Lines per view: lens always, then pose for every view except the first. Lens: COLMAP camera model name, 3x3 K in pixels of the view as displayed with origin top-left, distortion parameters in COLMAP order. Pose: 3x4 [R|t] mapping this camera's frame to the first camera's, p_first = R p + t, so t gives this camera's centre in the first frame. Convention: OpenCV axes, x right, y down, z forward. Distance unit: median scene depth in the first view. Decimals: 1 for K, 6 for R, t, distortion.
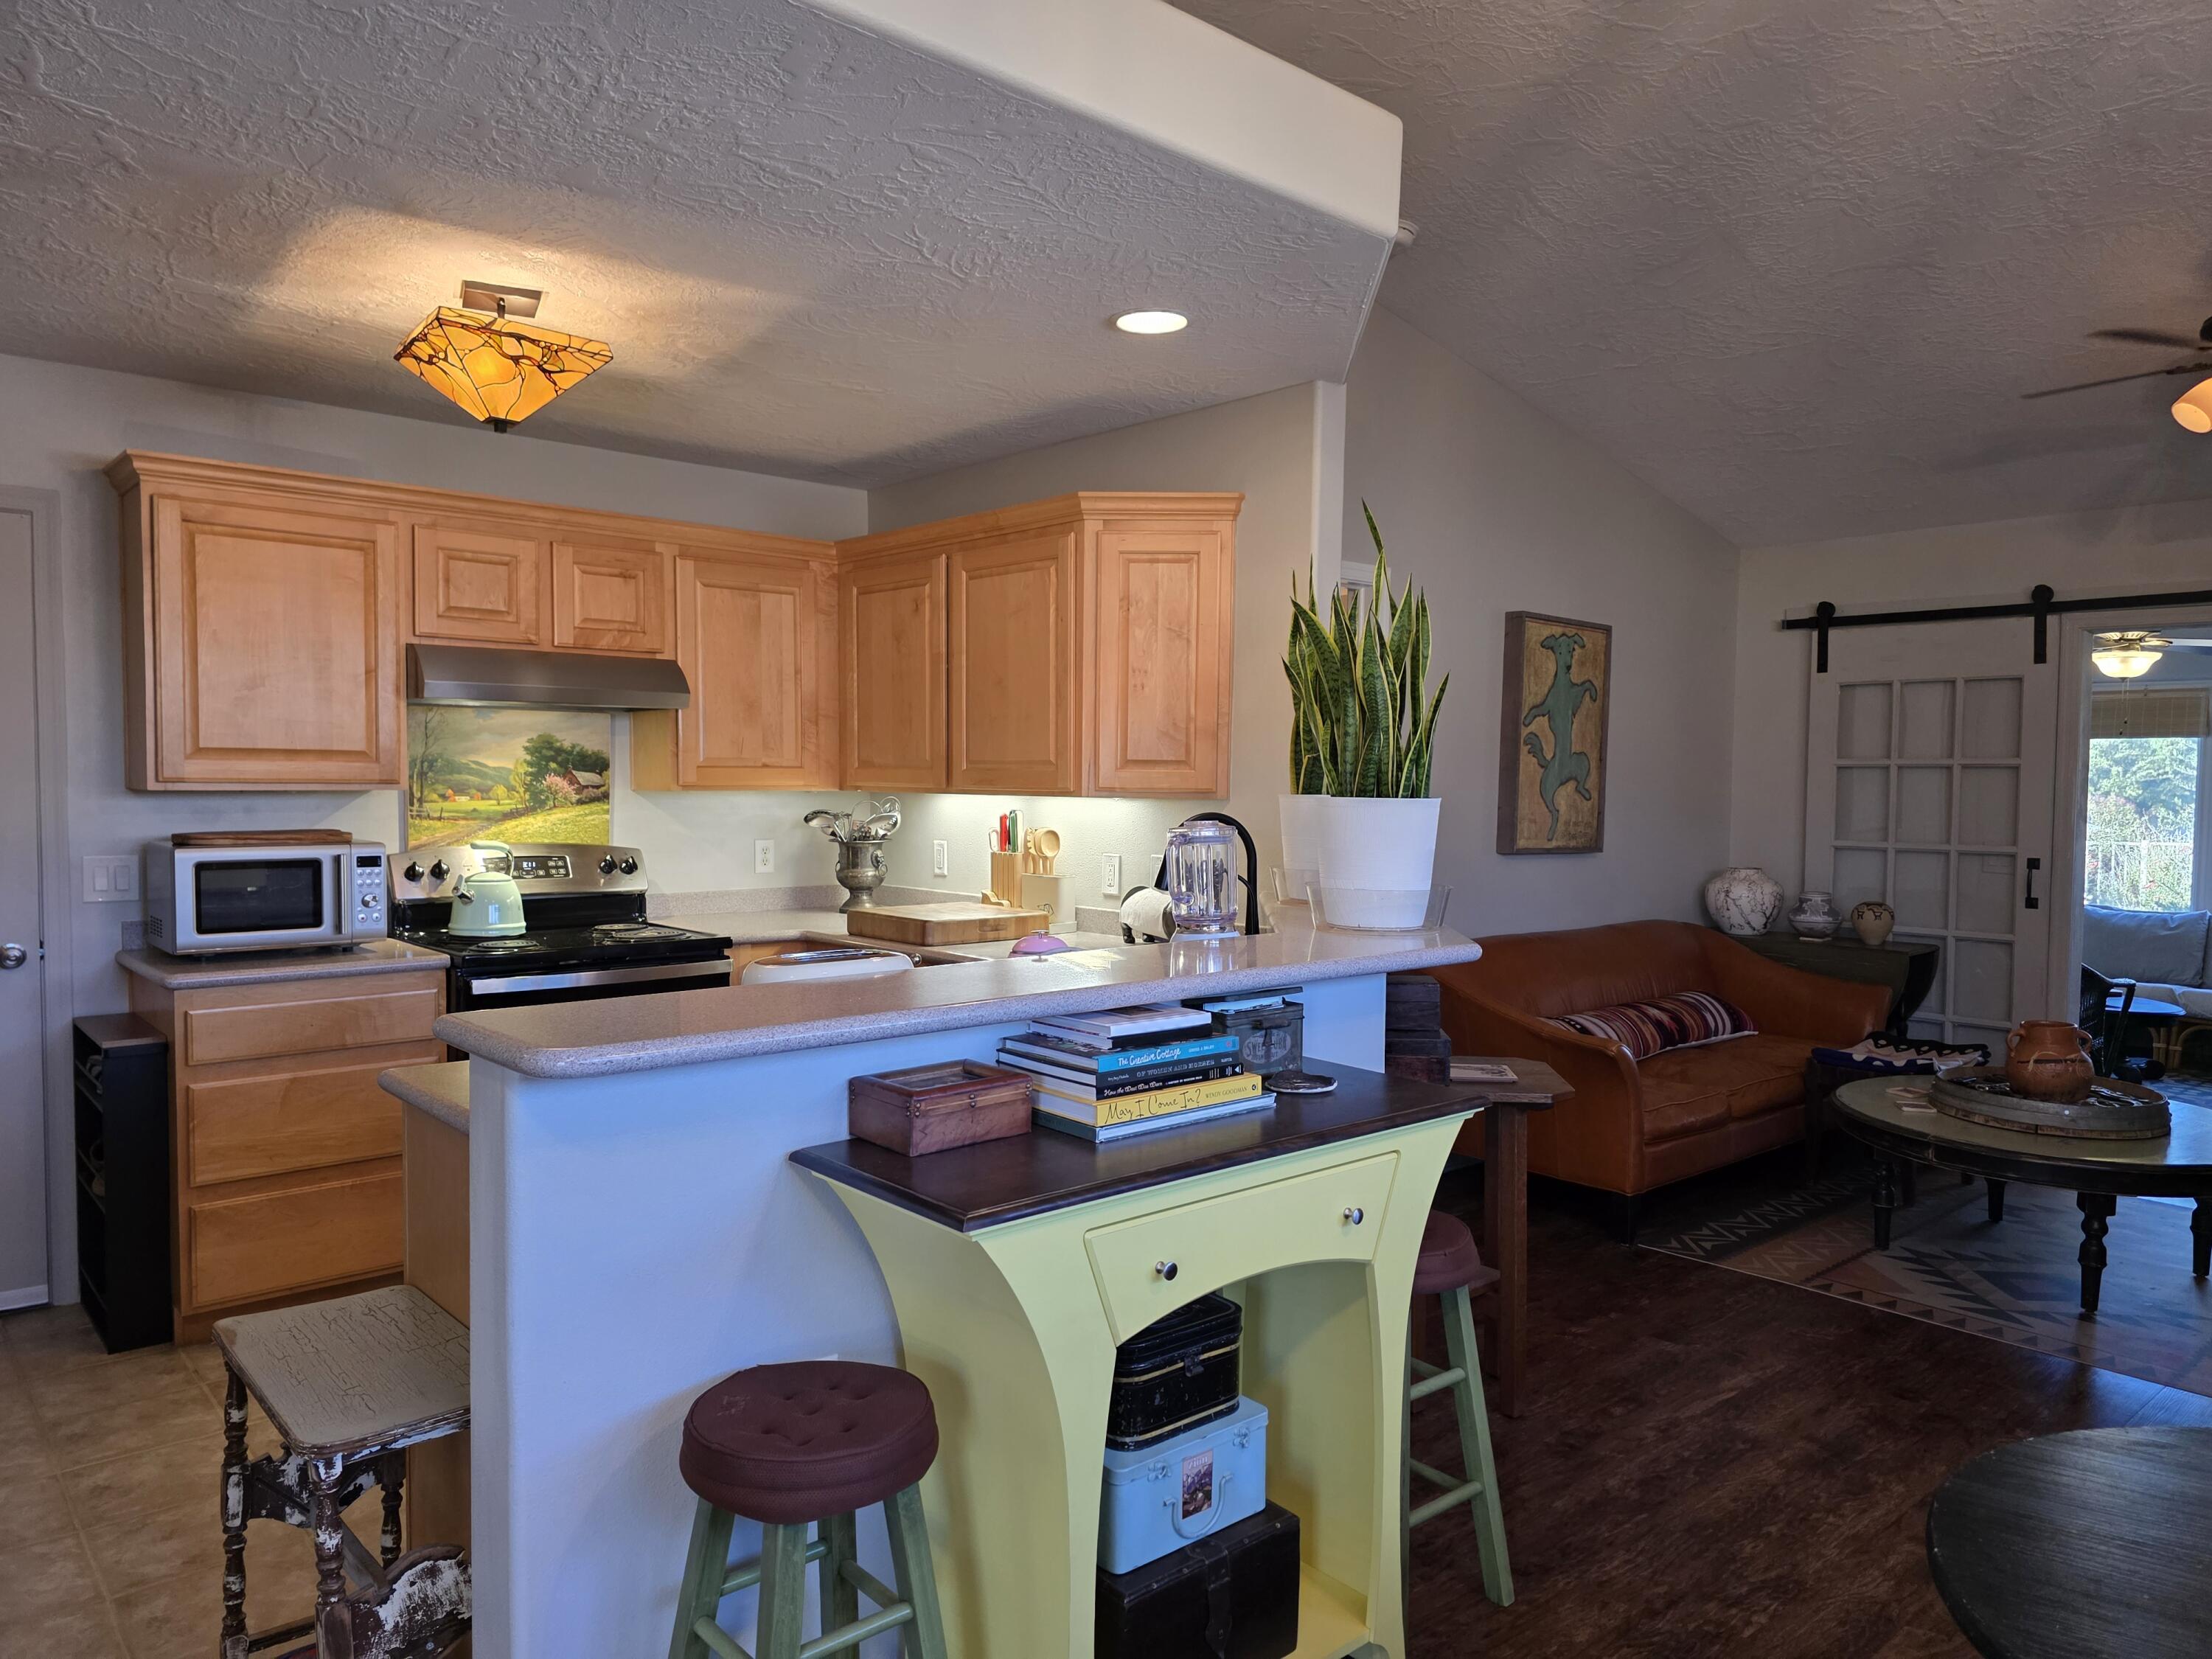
lens RADIAL K [[1503.6, 0, 1107.2], [0, 1503.6, 848.5], [0, 0, 1]] dist [0.071262, -0.067782]
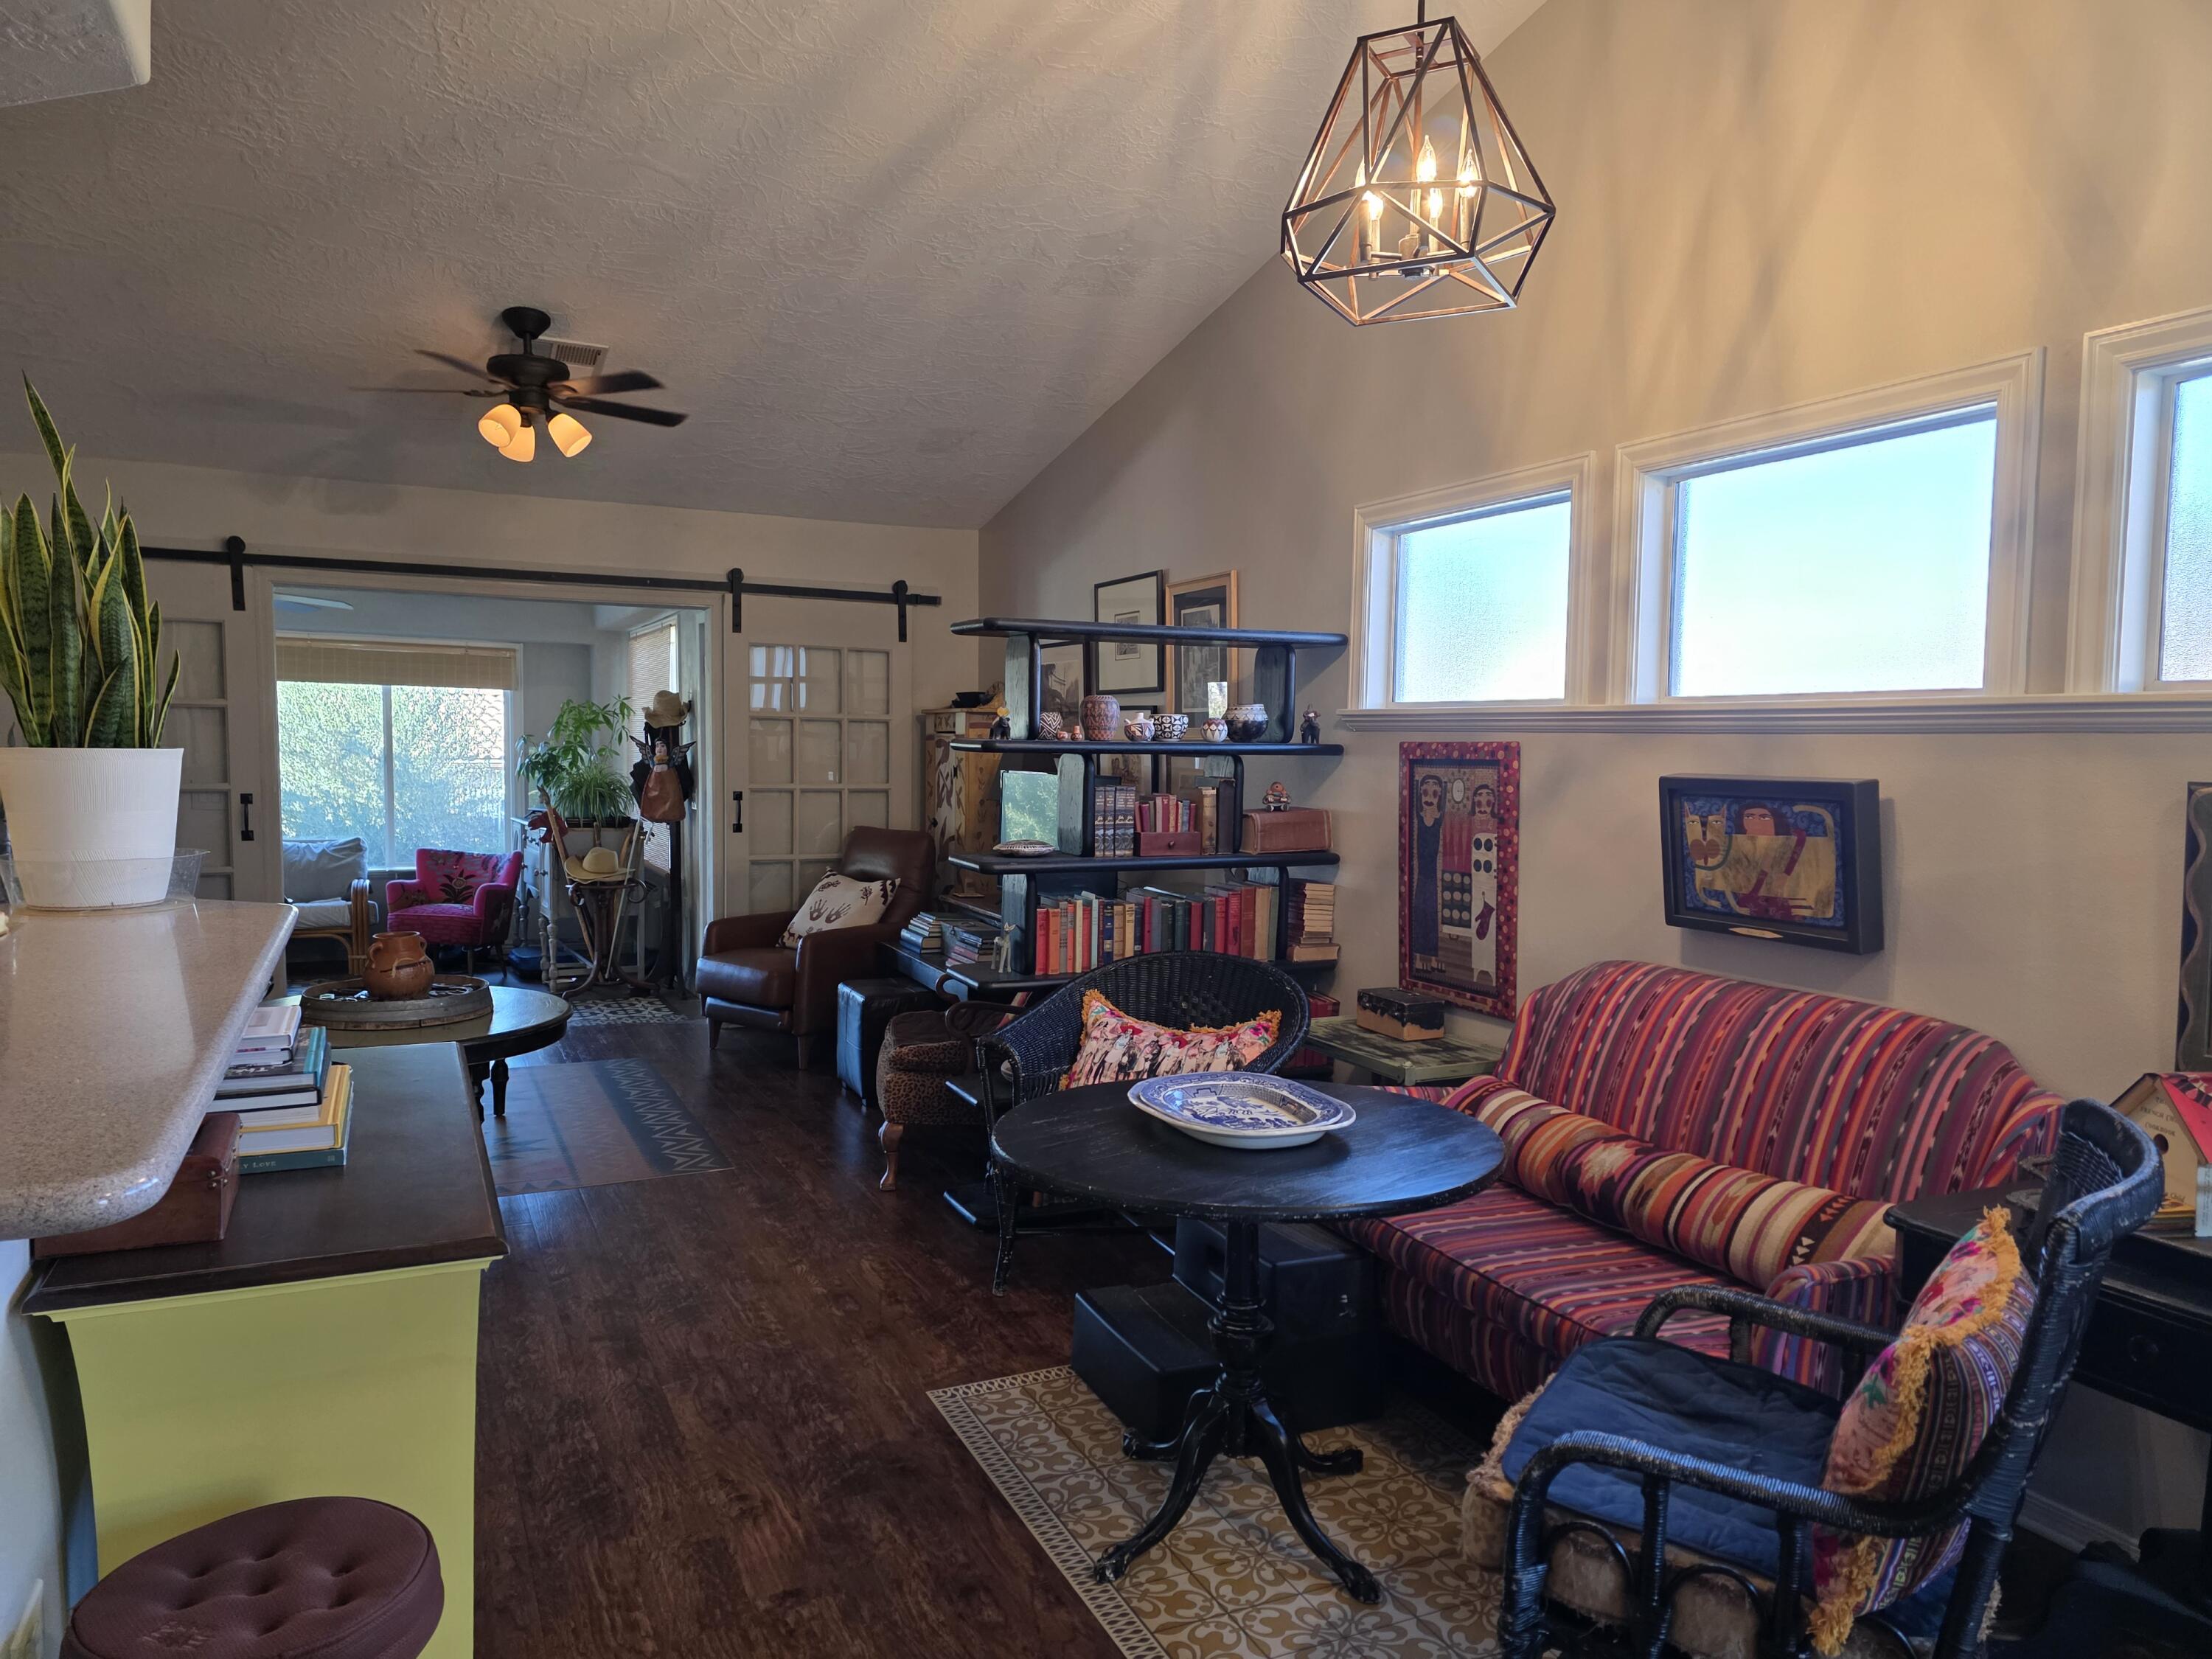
lens RADIAL K [[1503.6, 0, 1099.9], [0, 1503.6, 842.6], [0, 0, 1]] dist [0.071262, -0.067782]
pose [[0.260927, -0.074034, 0.962516, -0.358952], [0.034338, 0.997136, 0.067388, -0.014547], [-0.964748, 0.015468, 0.262722, 0.189752]]
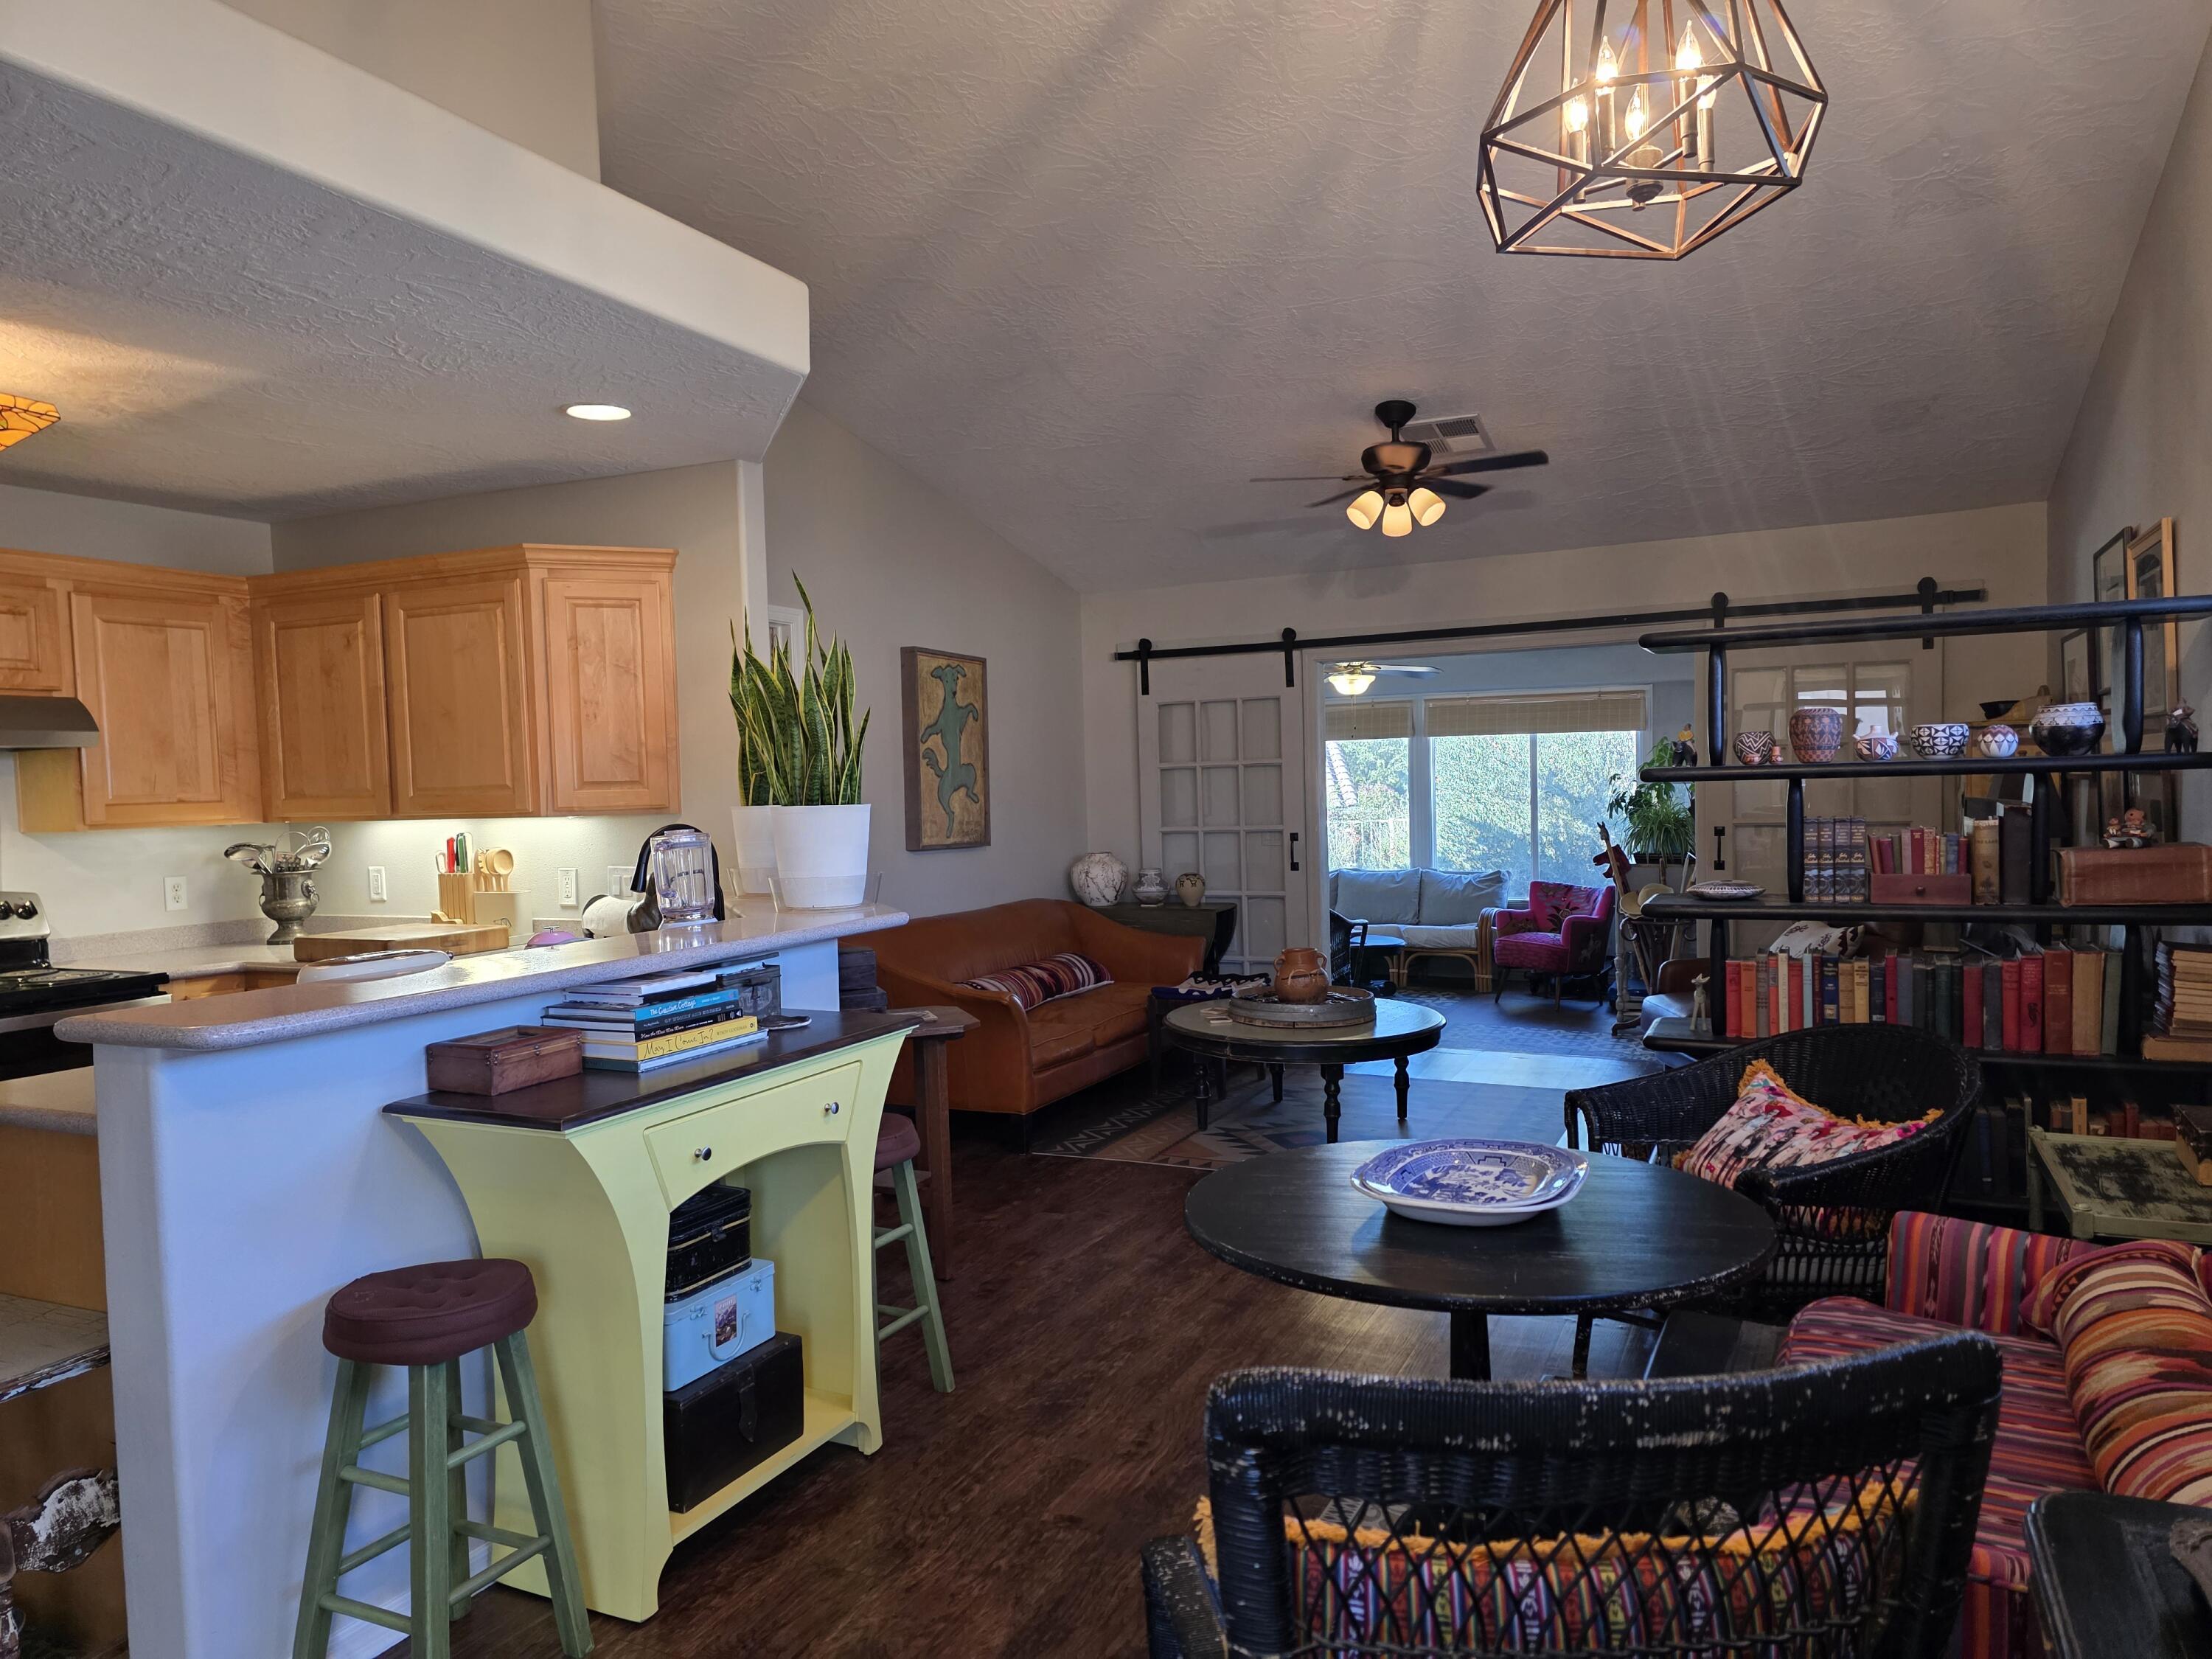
lens RADIAL K [[1503.6, 0, 1114.1], [0, 1503.6, 844.9], [0, 0, 1]] dist [0.071262, -0.067782]
pose [[0.920199, -0.052318, 0.387939, -0.064160], [0.056286, 0.998414, 0.001136, 0.008691], [-0.387383, 0.020790, 0.921684, -0.196172]]
